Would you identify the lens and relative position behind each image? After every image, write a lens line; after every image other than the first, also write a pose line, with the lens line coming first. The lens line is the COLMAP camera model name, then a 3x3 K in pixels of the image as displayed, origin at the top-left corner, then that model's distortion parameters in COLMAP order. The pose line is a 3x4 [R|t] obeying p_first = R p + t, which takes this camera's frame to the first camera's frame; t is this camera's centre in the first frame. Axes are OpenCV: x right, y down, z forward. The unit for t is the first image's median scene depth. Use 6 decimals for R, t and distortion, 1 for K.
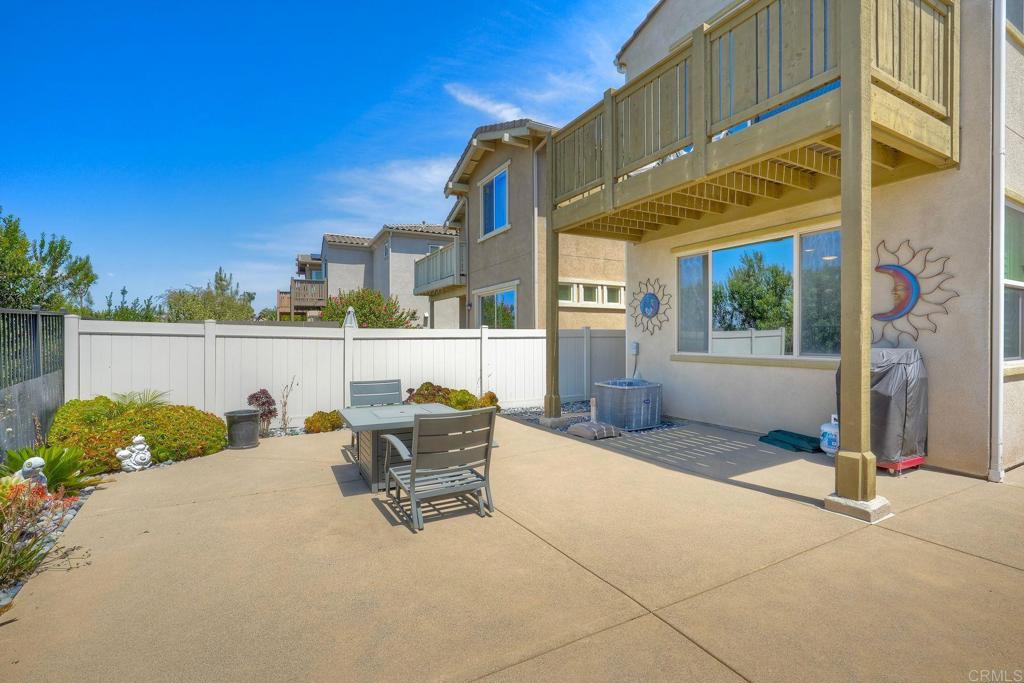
lens RADIAL K [[462.2, 0, 517.1], [0, 462.2, 341.9], [0, 0, 1]] dist [-0.005501, -0.000195]
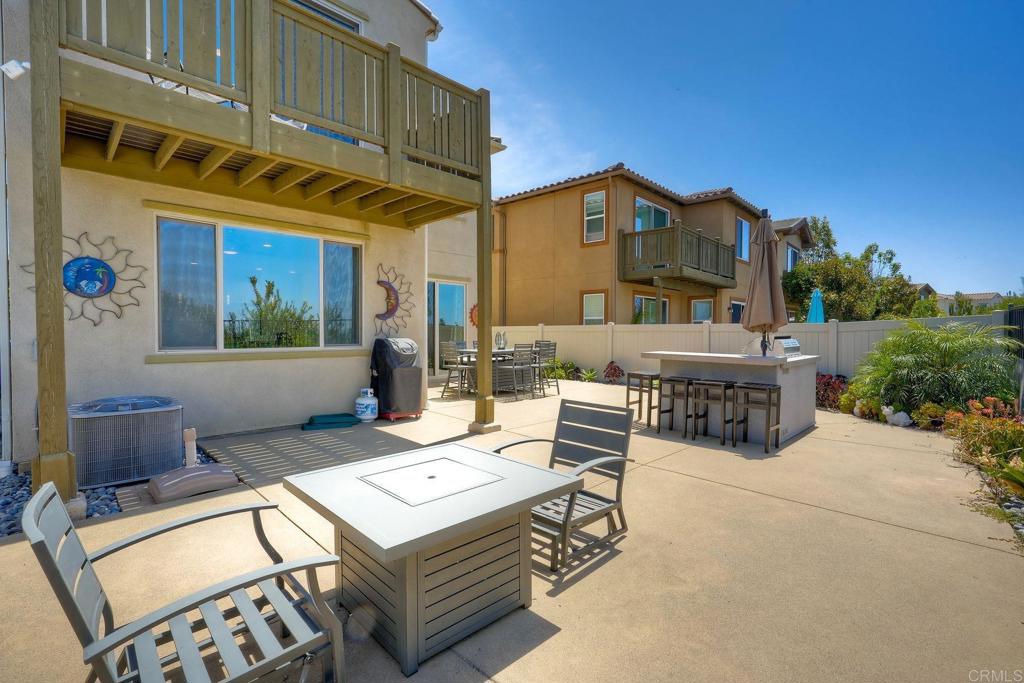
lens RADIAL K [[462.2, 0, 517.1], [0, 462.2, 341.9], [0, 0, 1]] dist [-0.005501, -0.000195]
pose [[-0.273057, -0.020469, 0.961780, -0.691909], [0.007216, 0.999702, 0.023325, -0.005540], [-0.961971, 0.013309, -0.272828, 0.952856]]
